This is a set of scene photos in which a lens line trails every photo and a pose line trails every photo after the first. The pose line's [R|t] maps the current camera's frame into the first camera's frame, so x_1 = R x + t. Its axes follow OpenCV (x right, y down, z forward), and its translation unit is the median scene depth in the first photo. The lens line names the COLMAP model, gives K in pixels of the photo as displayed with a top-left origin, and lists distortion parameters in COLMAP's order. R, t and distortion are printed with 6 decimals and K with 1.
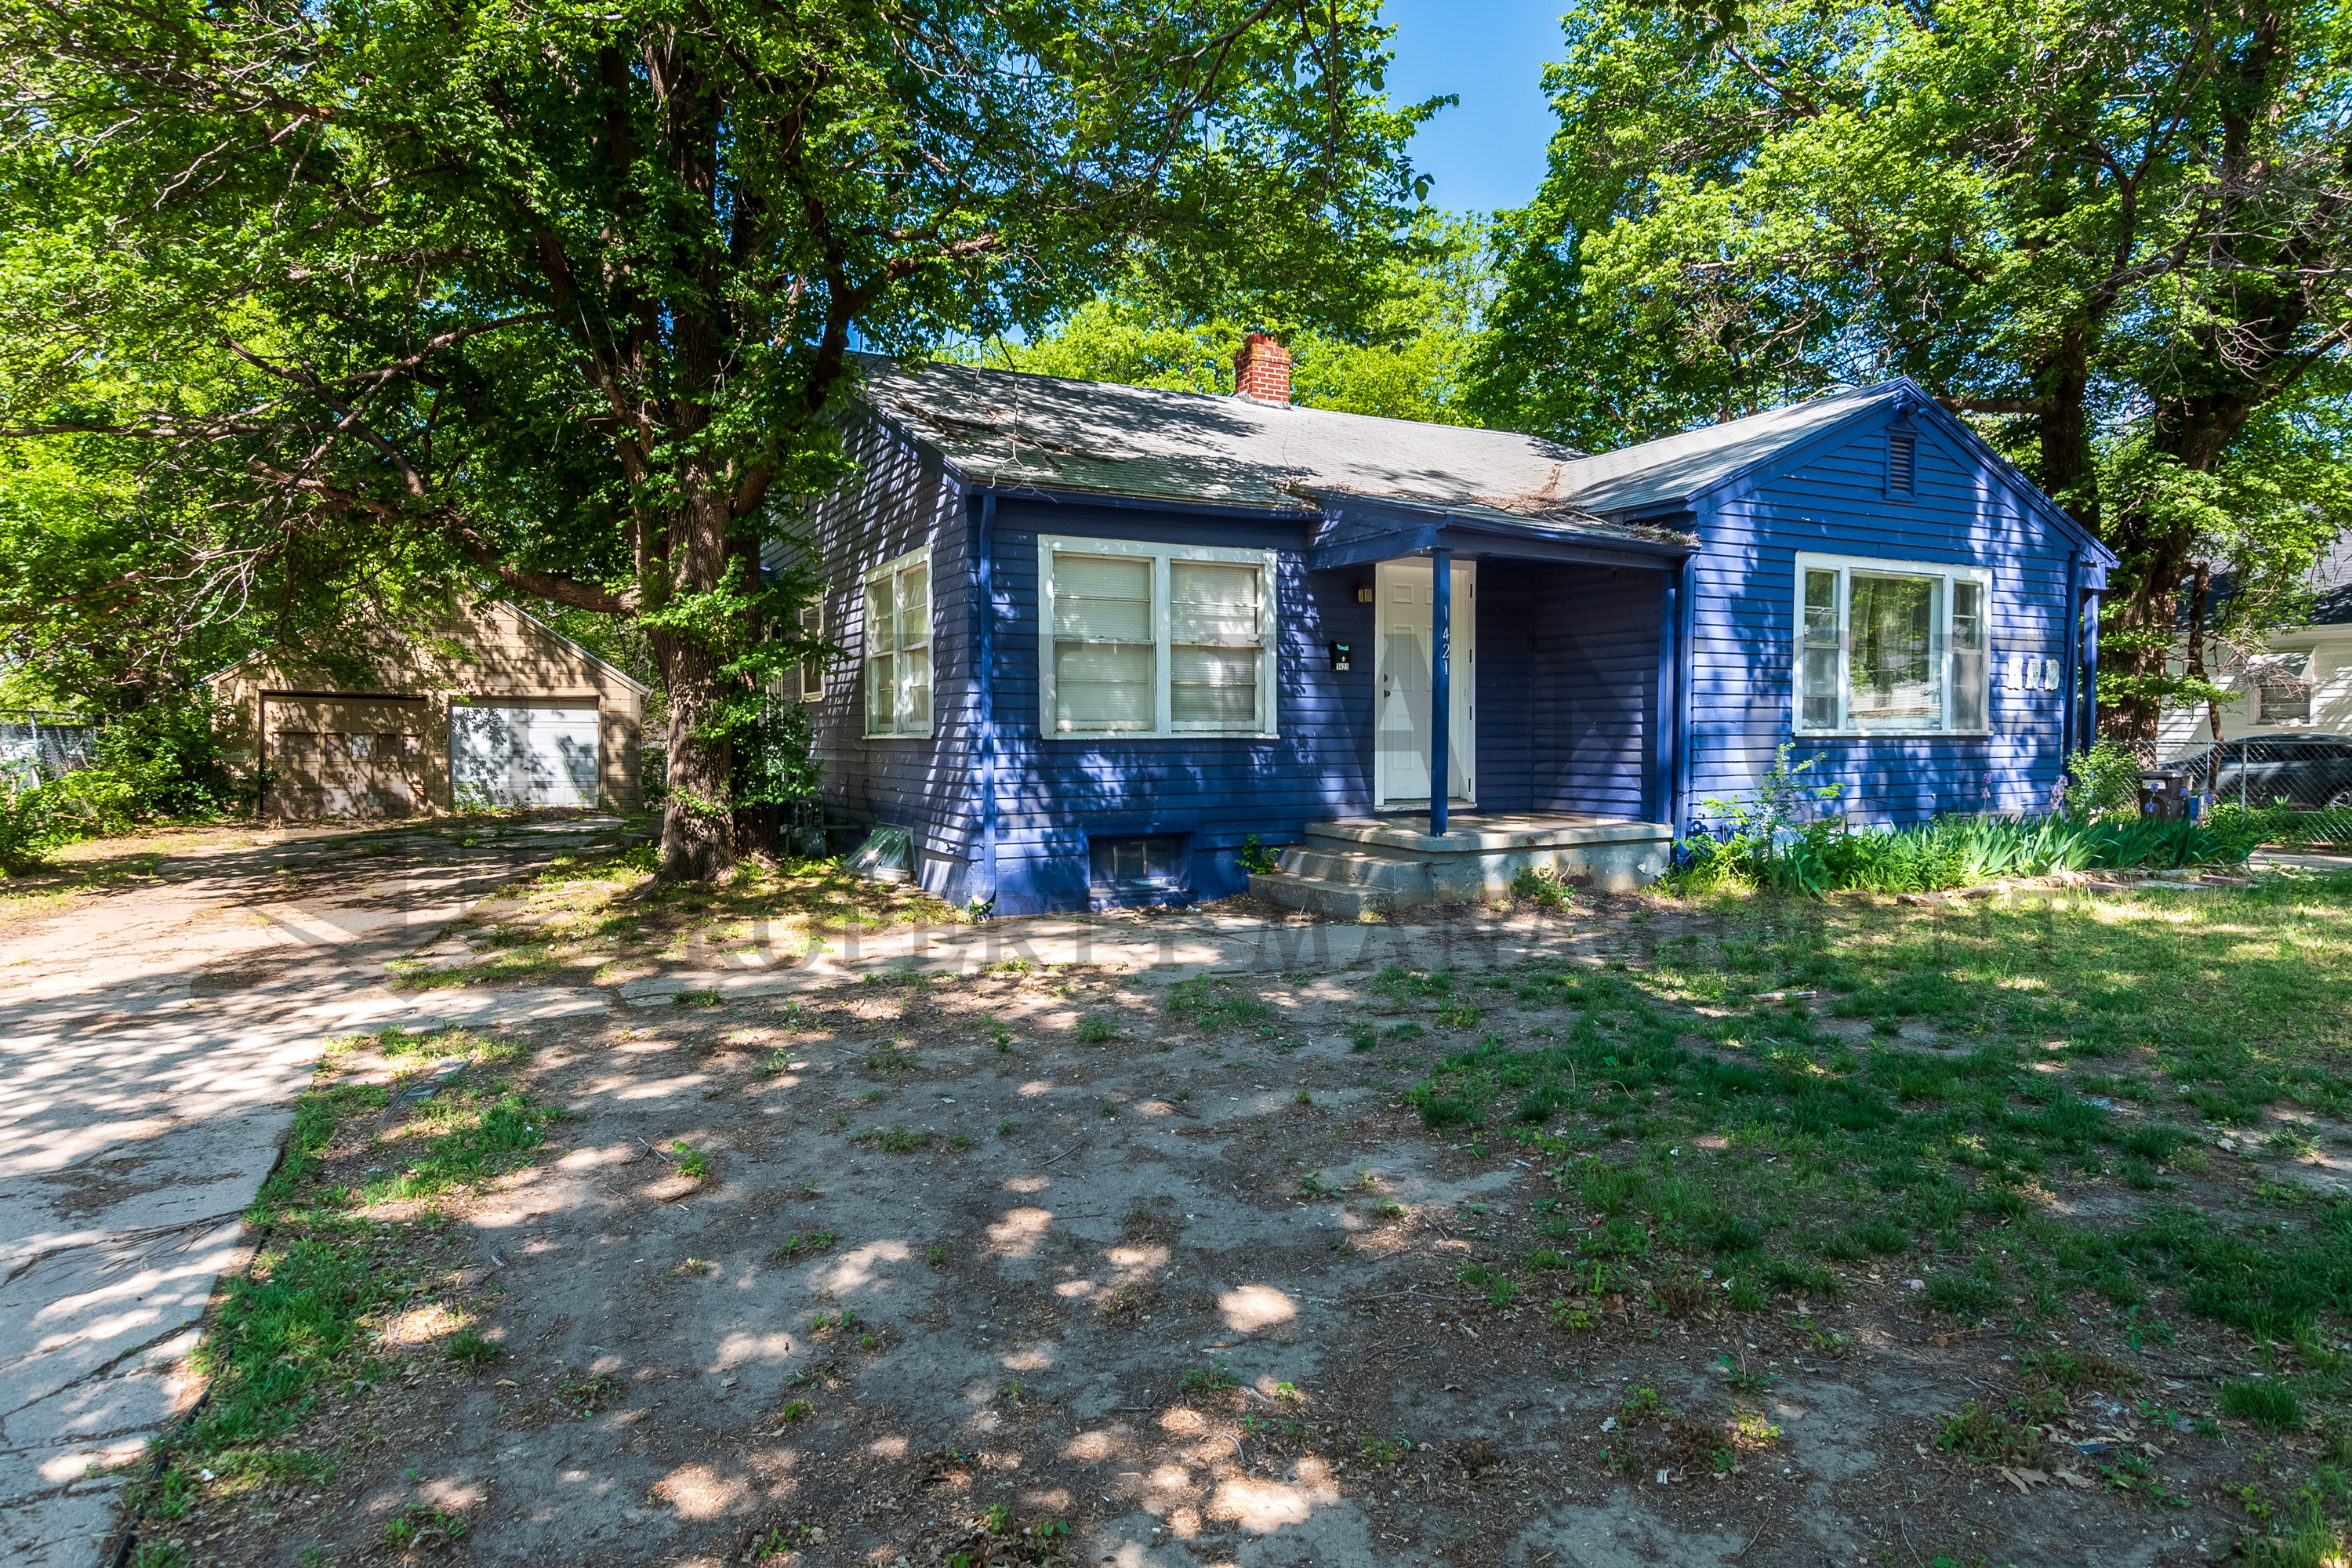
lens RADIAL K [[1245.1, 0, 1175.5], [0, 1245.1, 778.4], [0, 0, 1]] dist [0.003711, 0.000157]
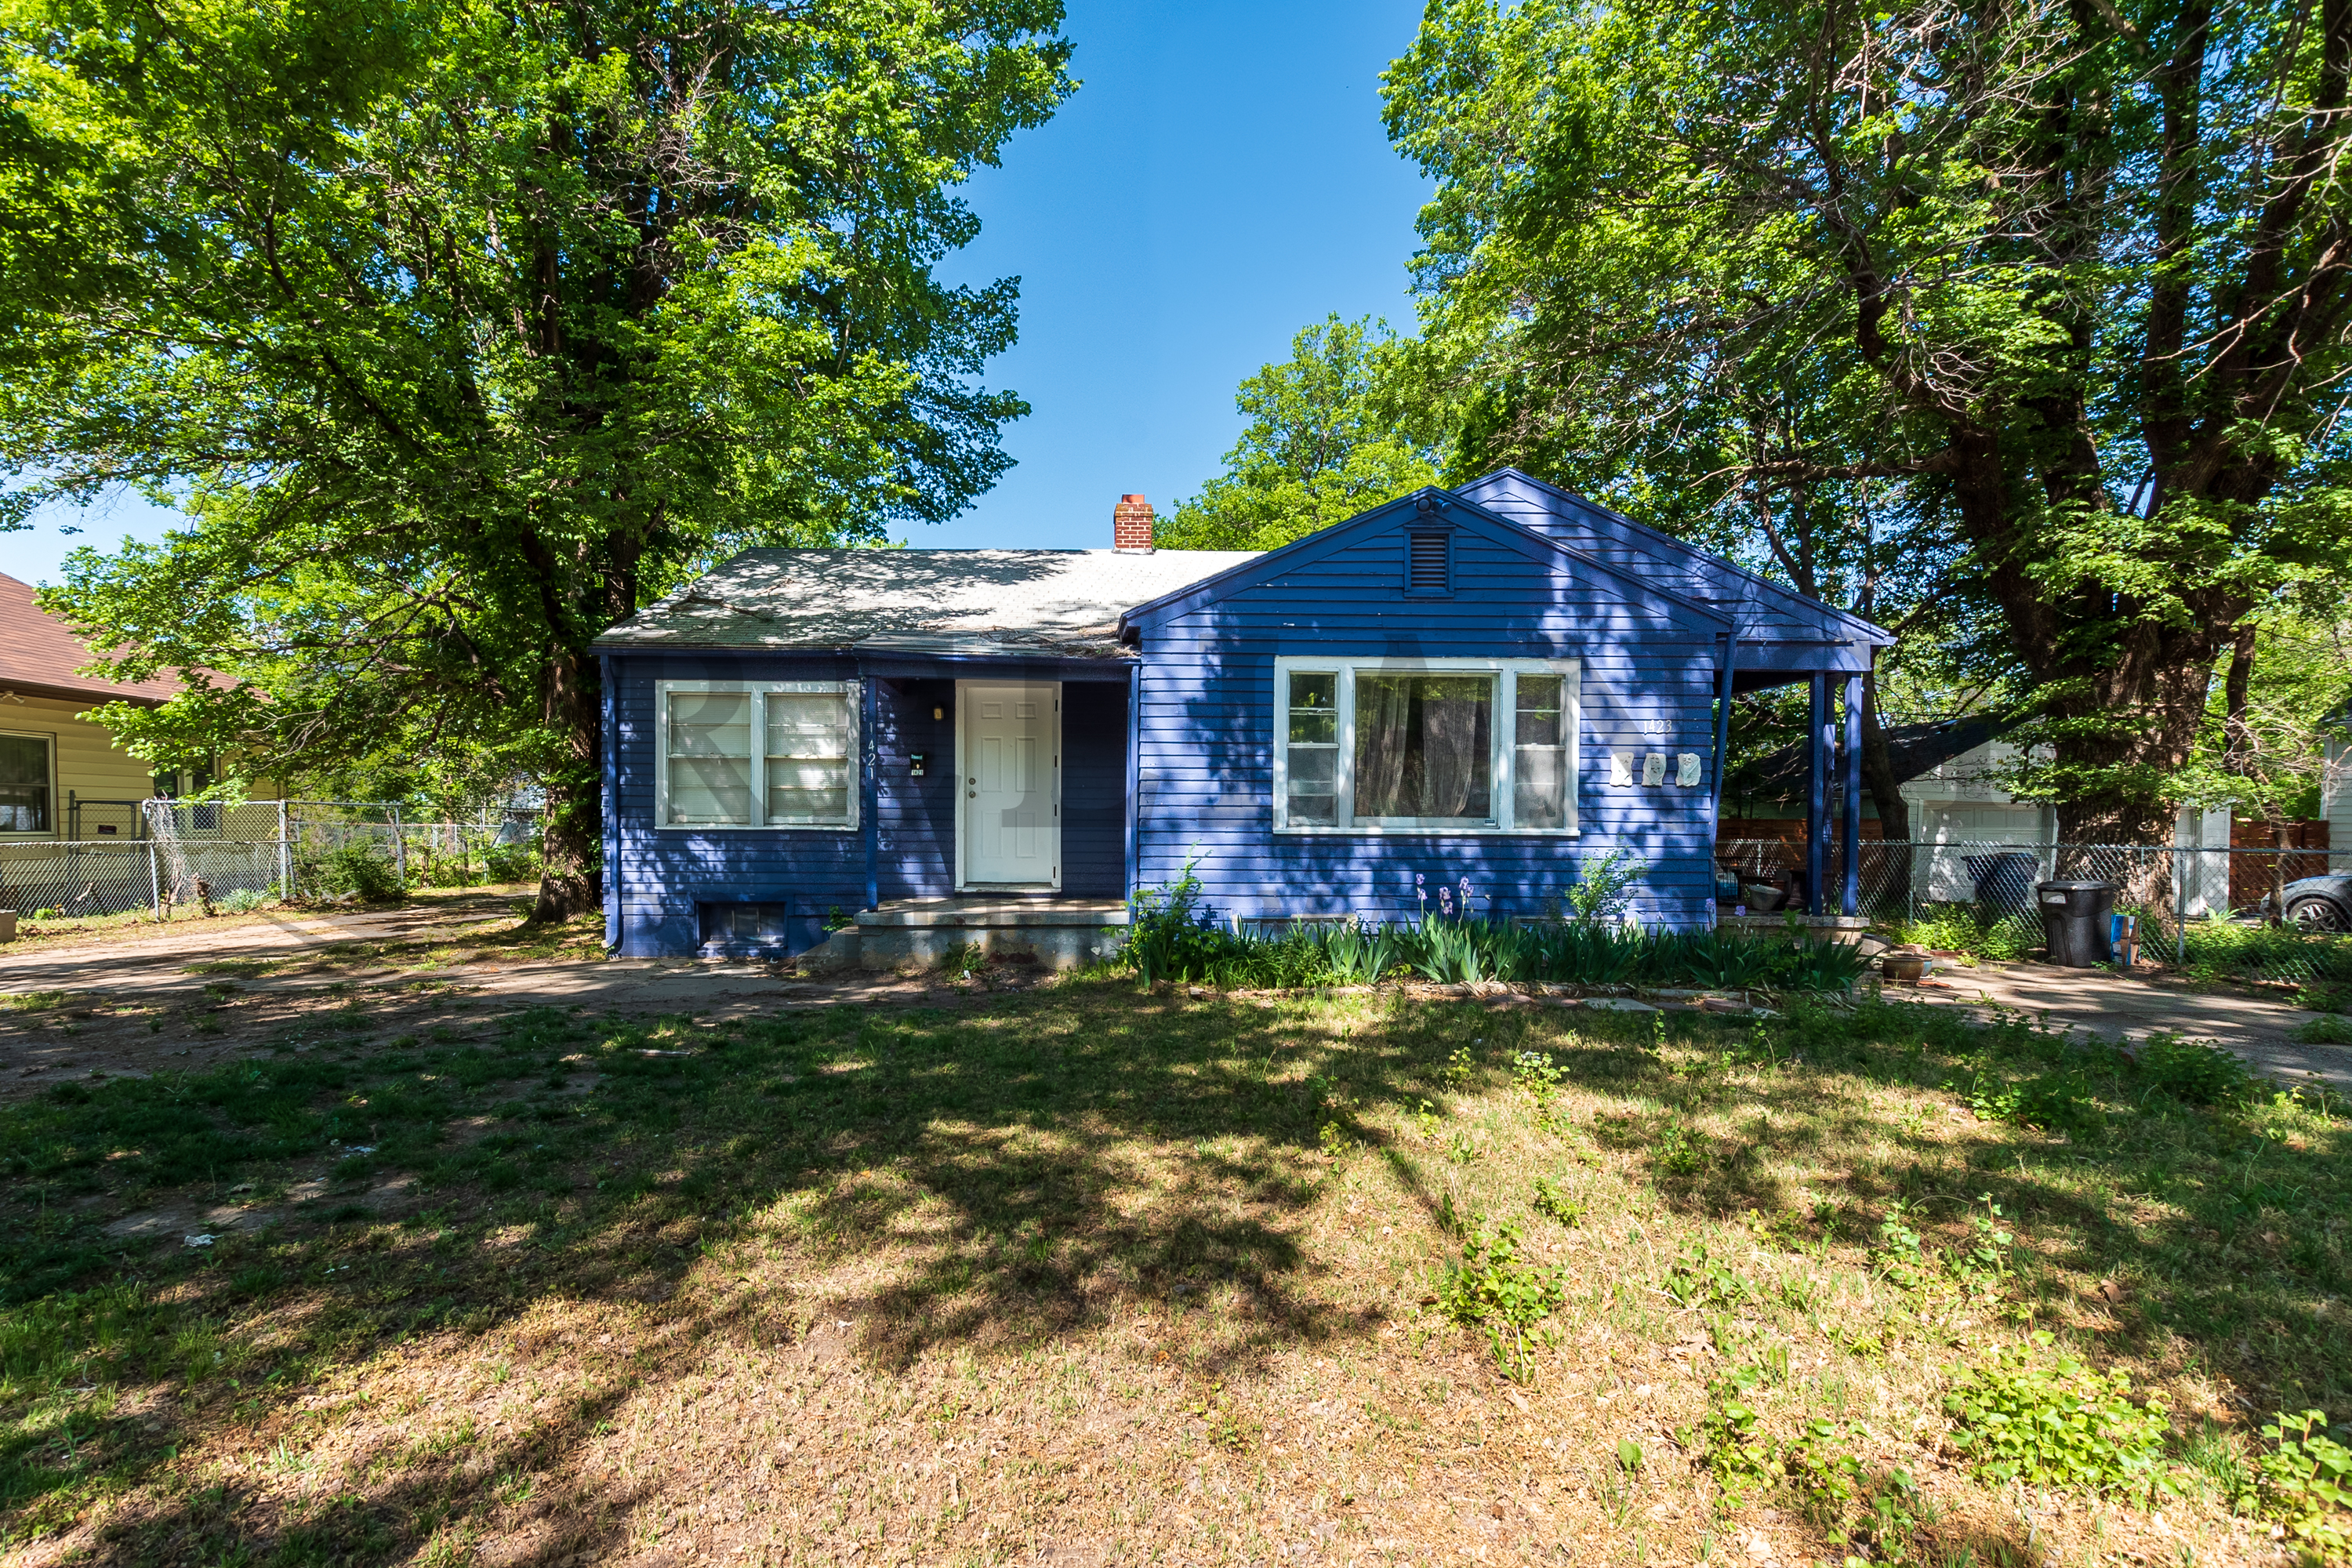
lens RADIAL K [[1022.2, 0, 1161.7], [0, 1022.2, 834.0], [0, 0, 1]] dist [-0.000721, -0.000894]
pose [[0.907486, 0.011484, -0.419925, 0.775935], [-0.023346, 0.999460, -0.023120, -0.010991], [0.419432, 0.030784, 0.907264, 0.188698]]
